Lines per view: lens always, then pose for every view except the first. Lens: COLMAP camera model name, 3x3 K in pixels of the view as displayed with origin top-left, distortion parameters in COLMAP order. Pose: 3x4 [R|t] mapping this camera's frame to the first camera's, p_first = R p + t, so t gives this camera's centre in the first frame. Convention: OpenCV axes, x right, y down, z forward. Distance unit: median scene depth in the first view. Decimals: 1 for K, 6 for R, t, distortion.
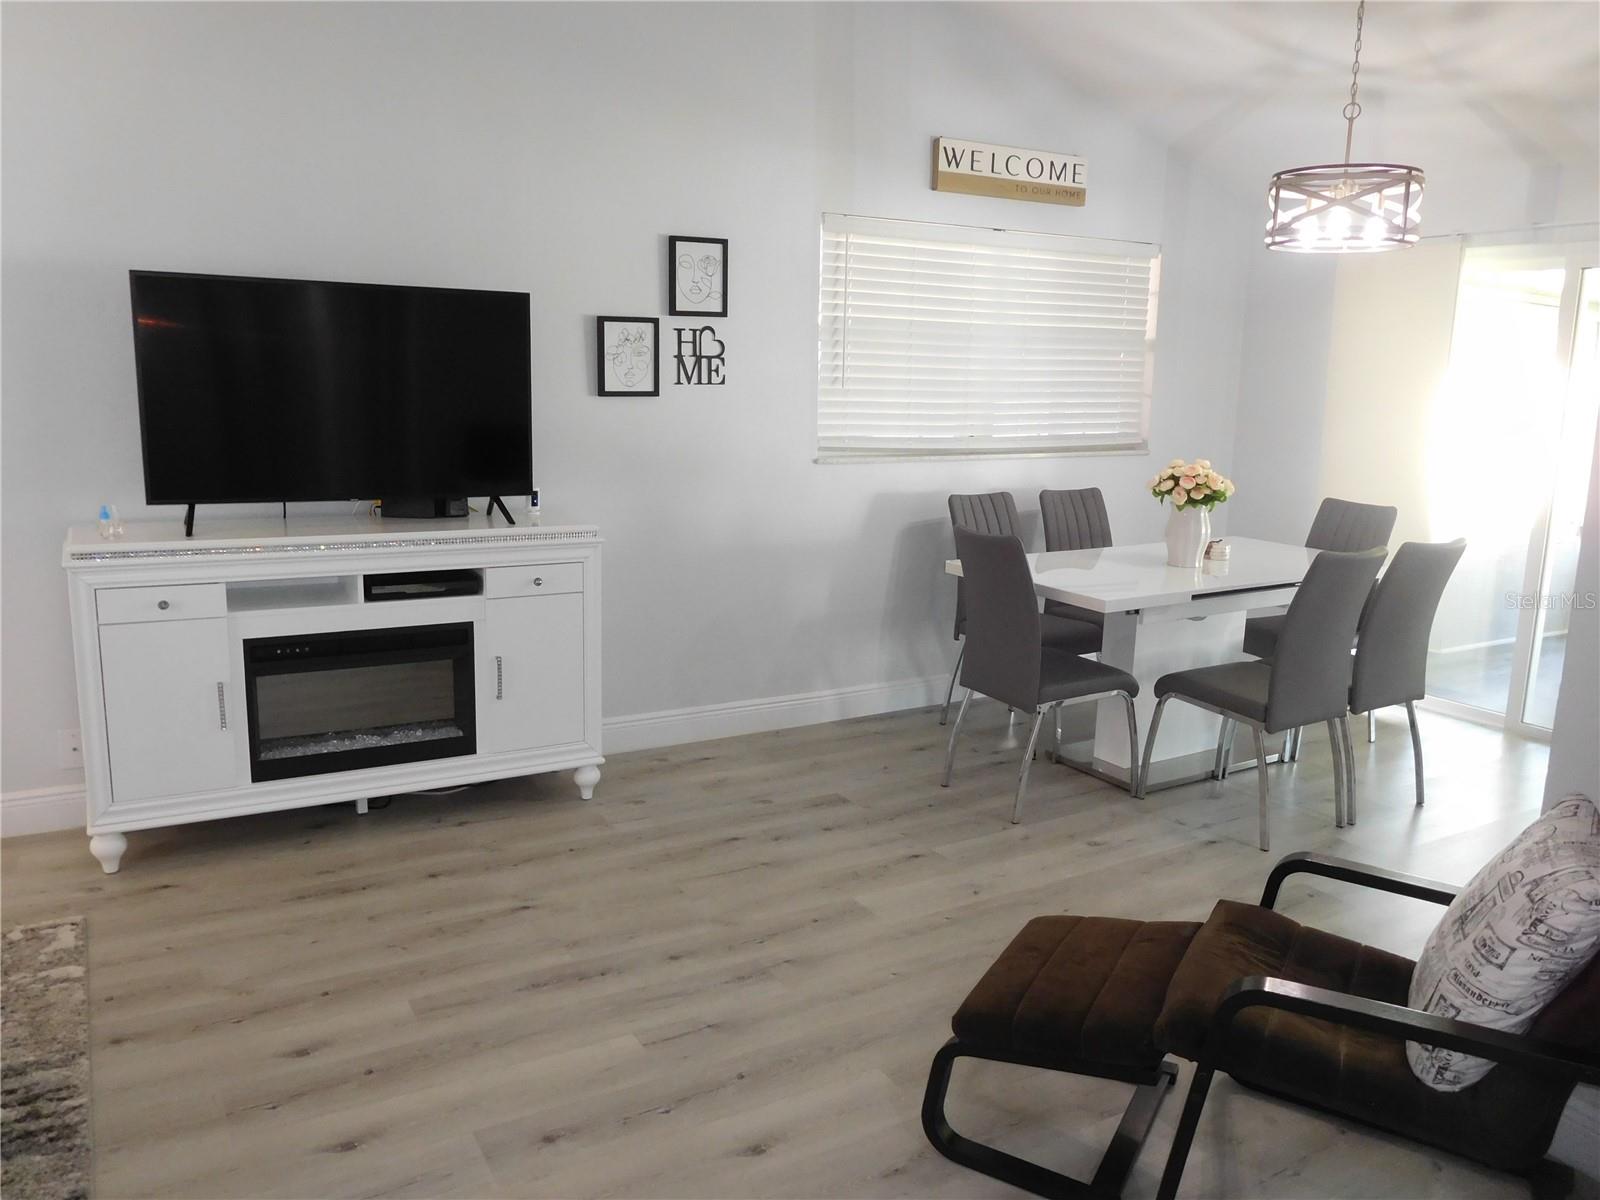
lens RADIAL K [[1188.1, 0, 811.0], [0, 1188.1, 603.7], [0, 0, 1]] dist [-0.017184, -0.007190]
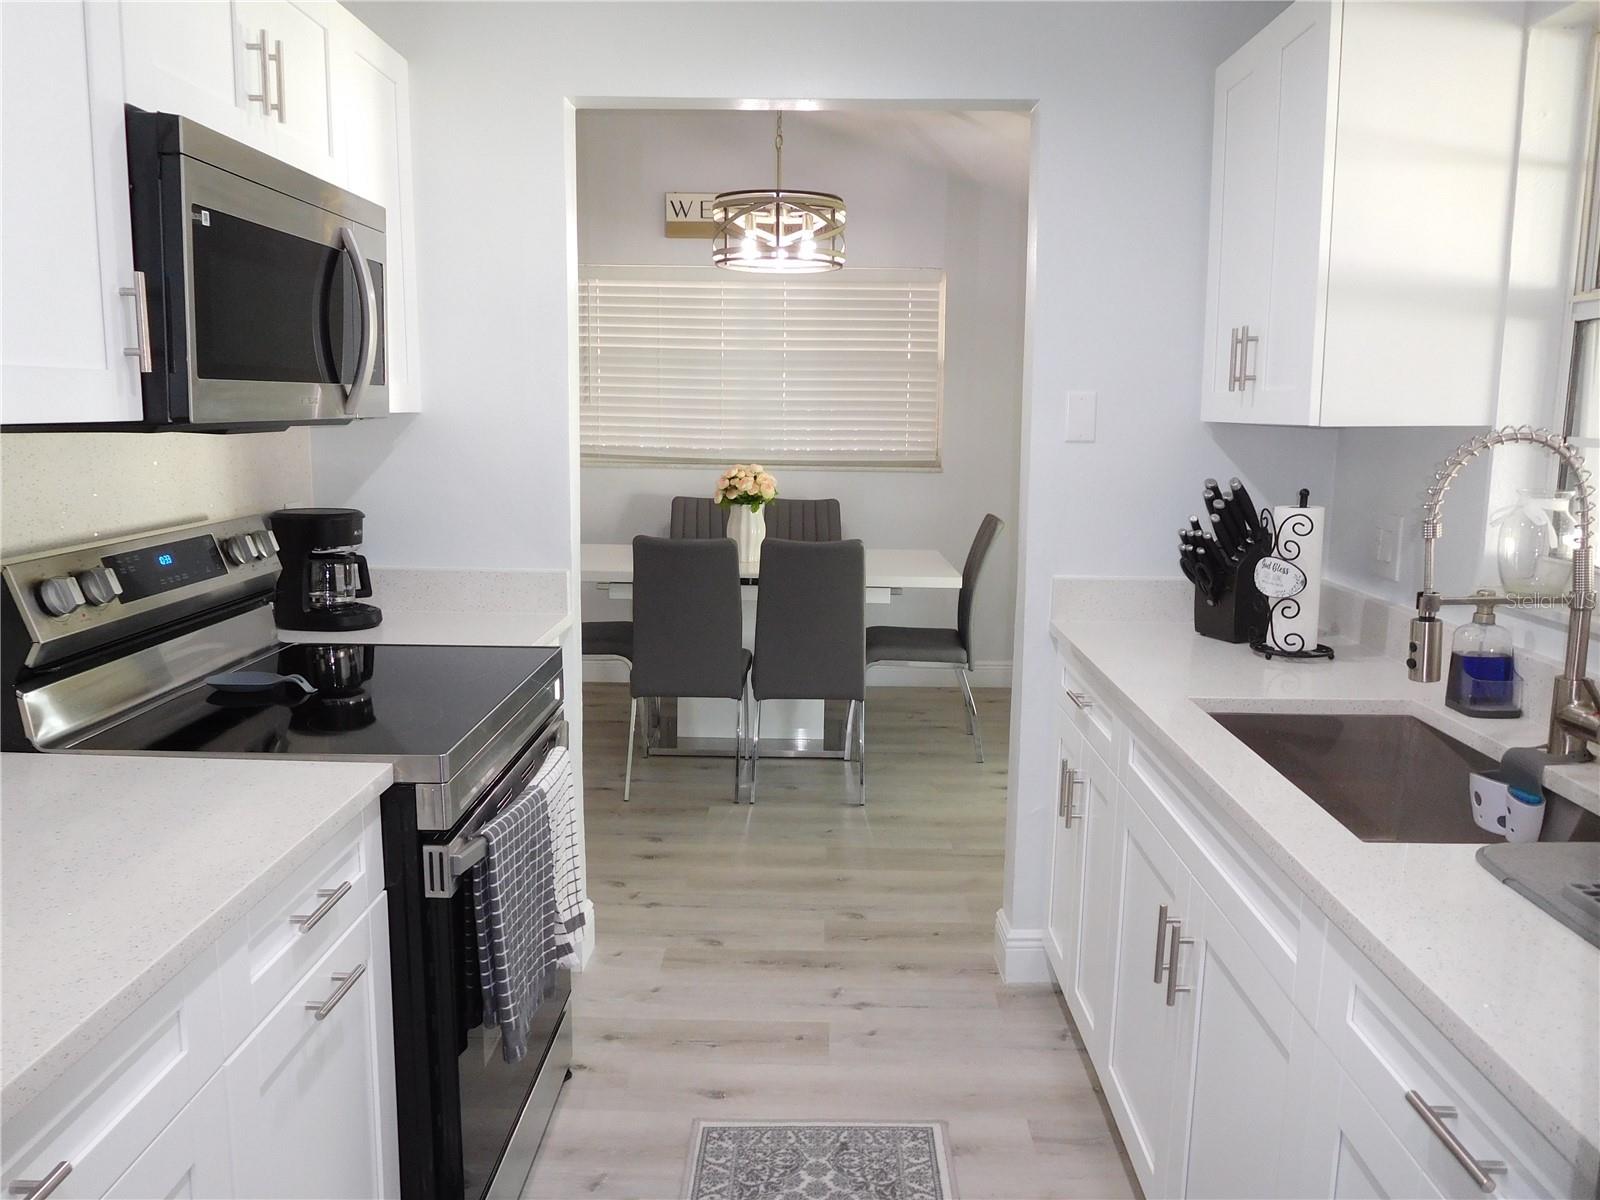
lens RADIAL K [[1188.1, 0, 770.2], [0, 1188.1, 572.4], [0, 0, 1]] dist [-0.017184, -0.007190]
pose [[0.848688, 0.067580, -0.524558, 0.805008], [-0.104607, 0.993659, -0.041230, 0.017426], [0.518446, 0.089863, 0.850376, 0.082643]]
